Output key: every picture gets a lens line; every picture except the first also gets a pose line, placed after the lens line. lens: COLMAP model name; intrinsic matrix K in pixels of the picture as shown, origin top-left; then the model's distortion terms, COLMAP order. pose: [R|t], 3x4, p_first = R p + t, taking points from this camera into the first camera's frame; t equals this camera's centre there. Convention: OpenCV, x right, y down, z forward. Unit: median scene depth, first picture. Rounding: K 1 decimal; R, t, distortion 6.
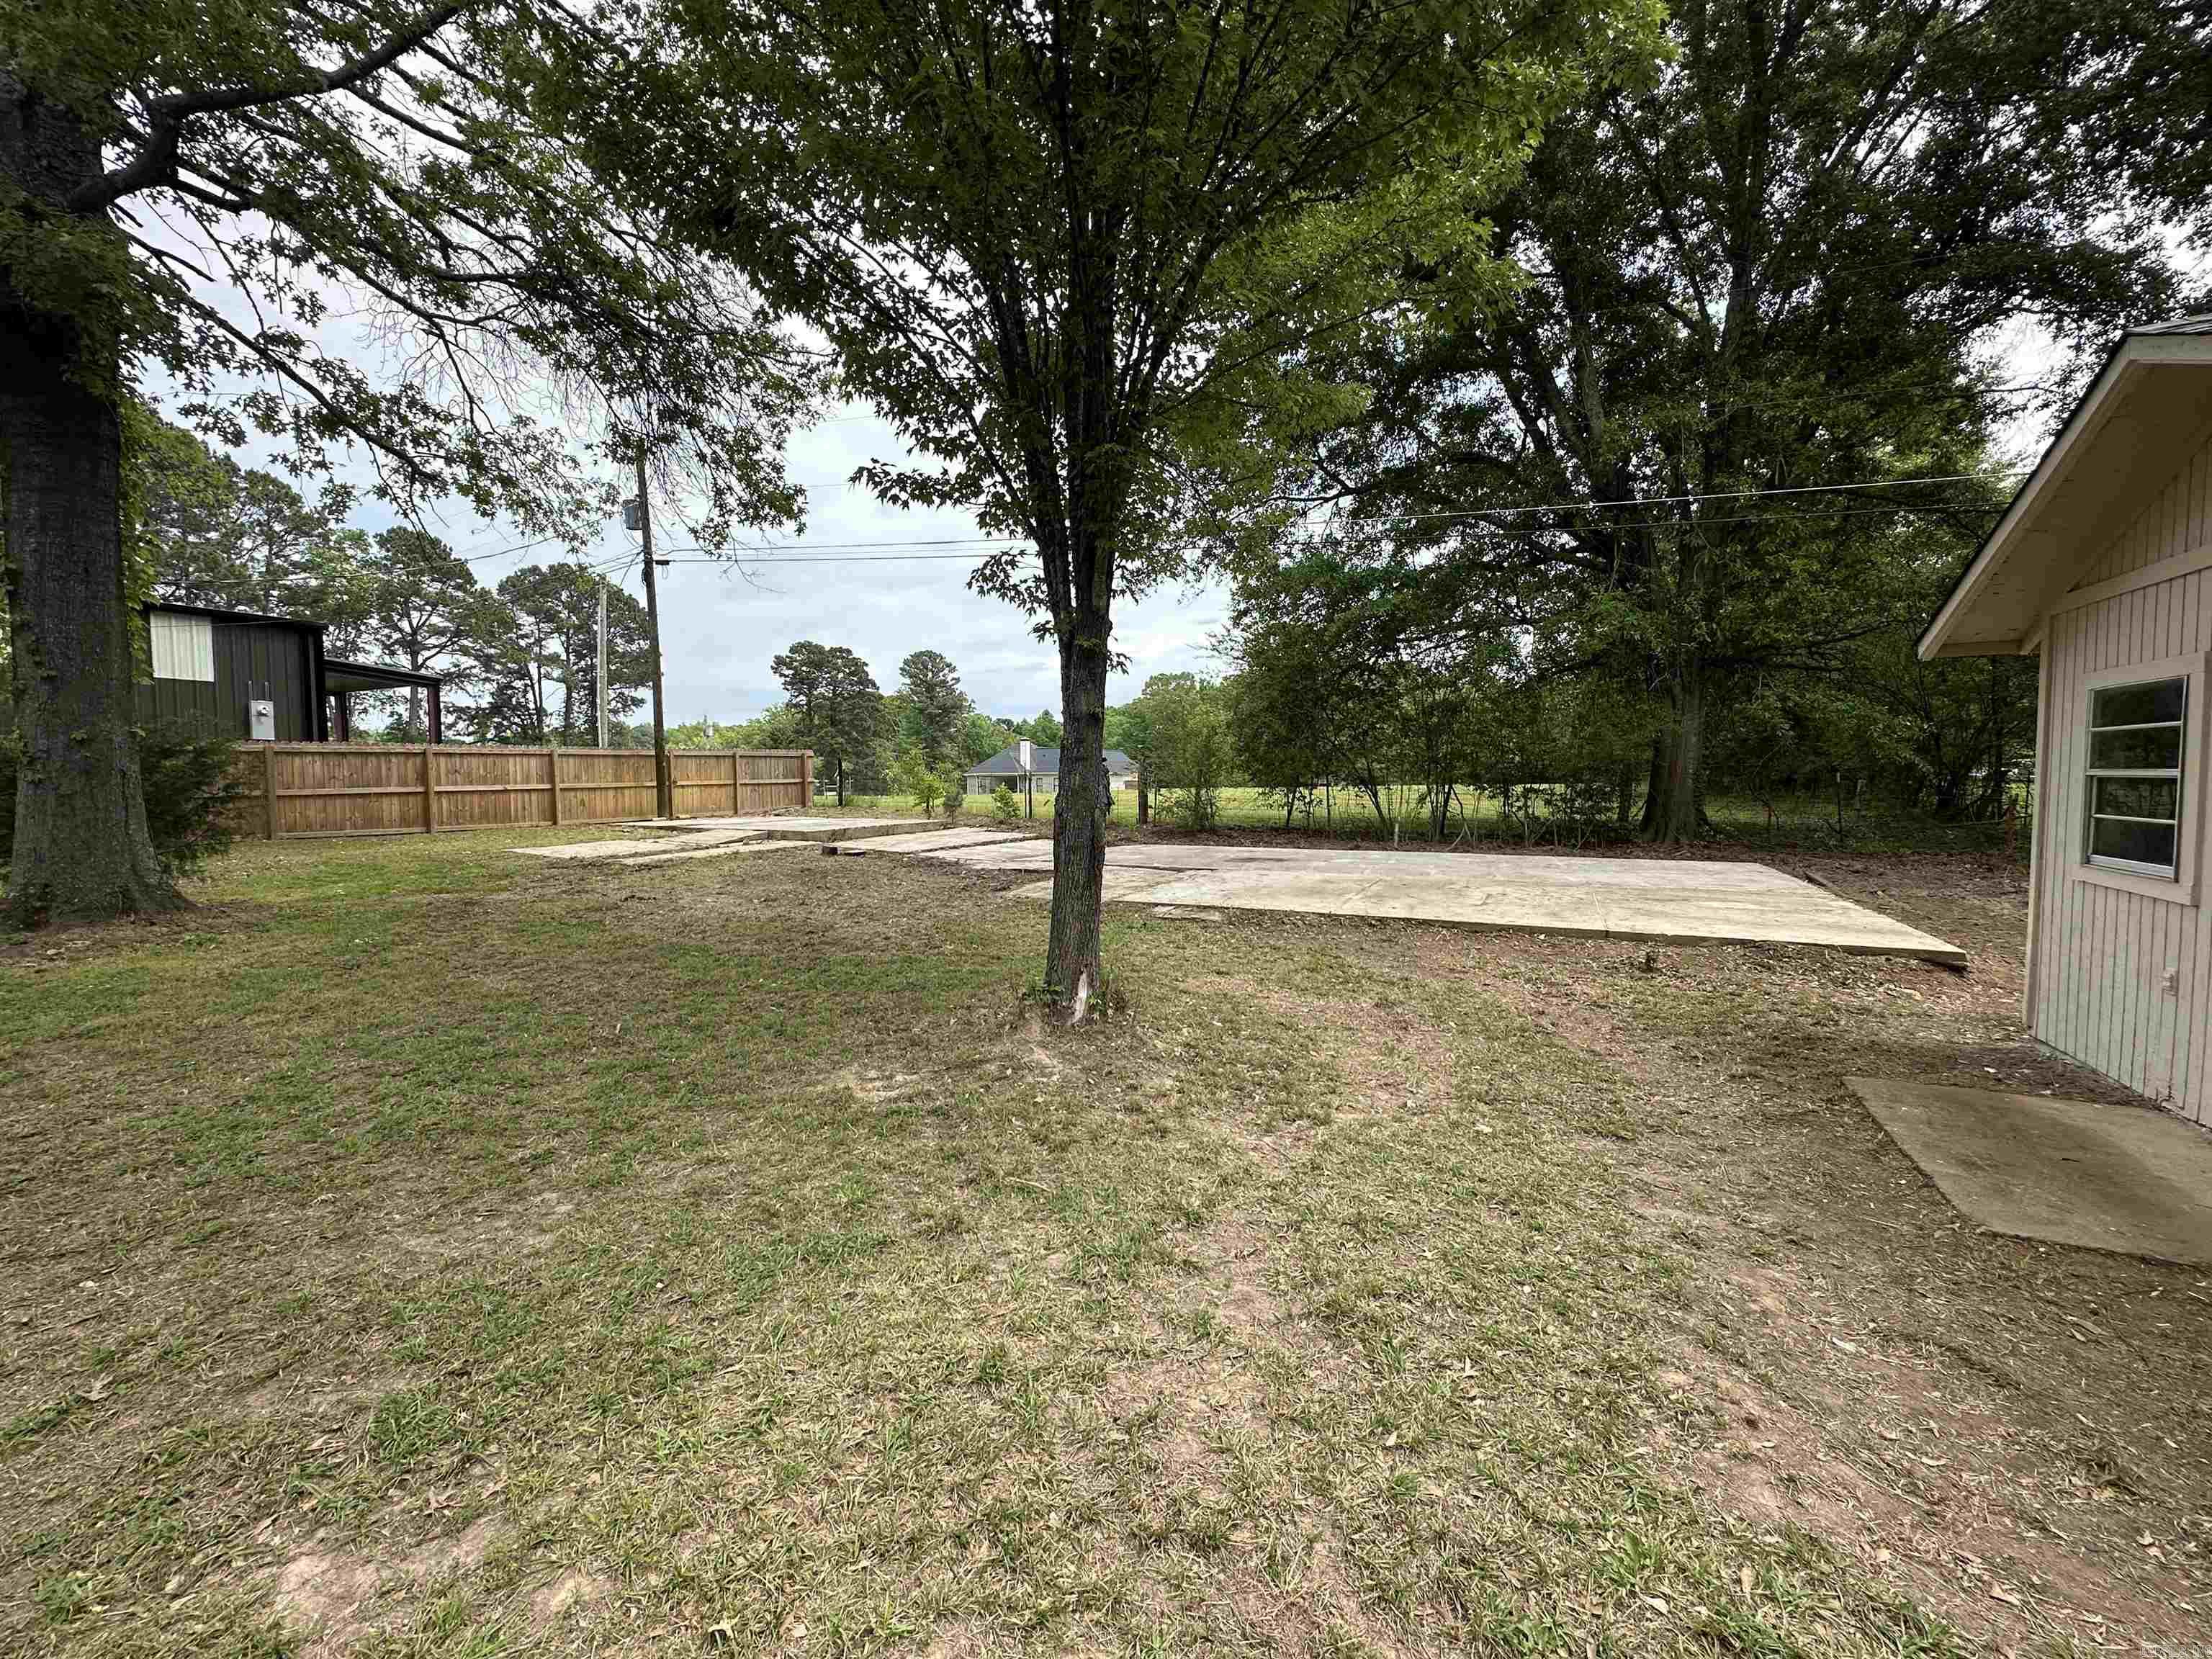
lens RADIAL K [[882.5, 0, 1104.1], [0, 882.5, 827.7], [0, 0, 1]] dist [-0.005064, 0.000712]
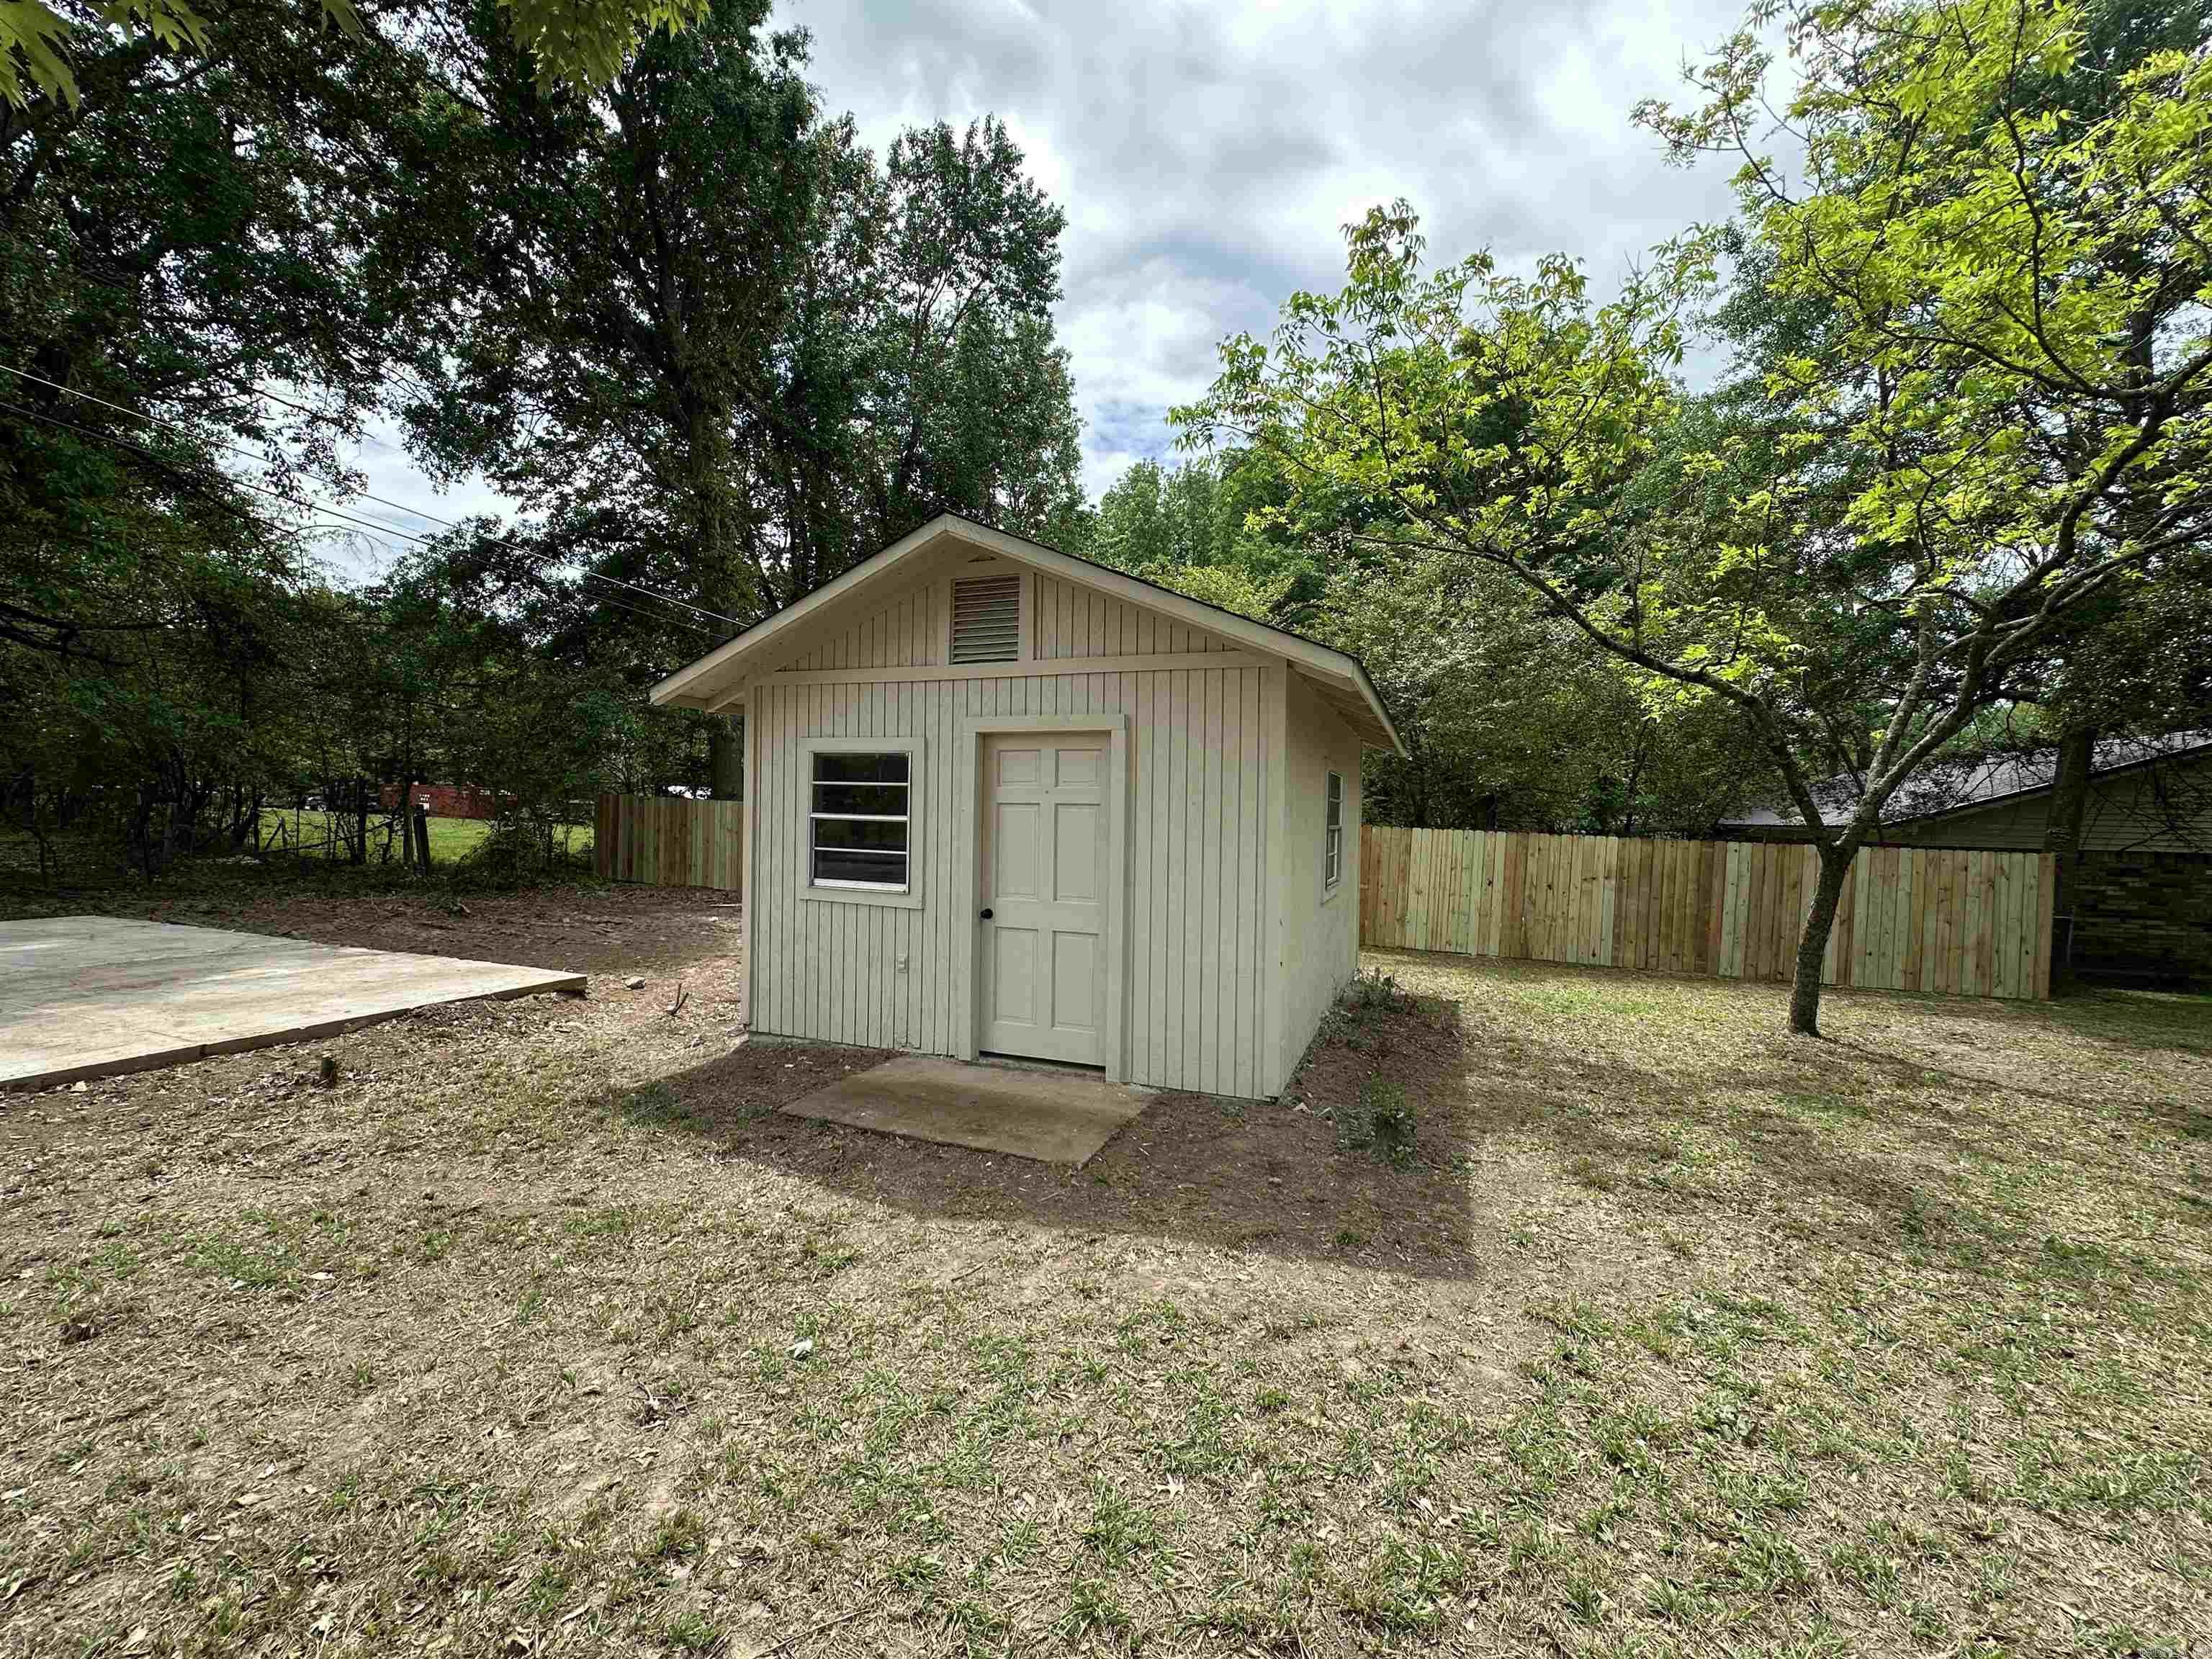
lens RADIAL K [[882.5, 0, 1106.7], [0, 882.5, 838.0], [0, 0, 1]] dist [-0.005064, 0.000712]
pose [[-0.105820, -0.023126, 0.994116, -0.134631], [0.031714, 0.999142, 0.026618, -0.031099], [-0.993879, 0.034344, -0.104996, 0.434984]]
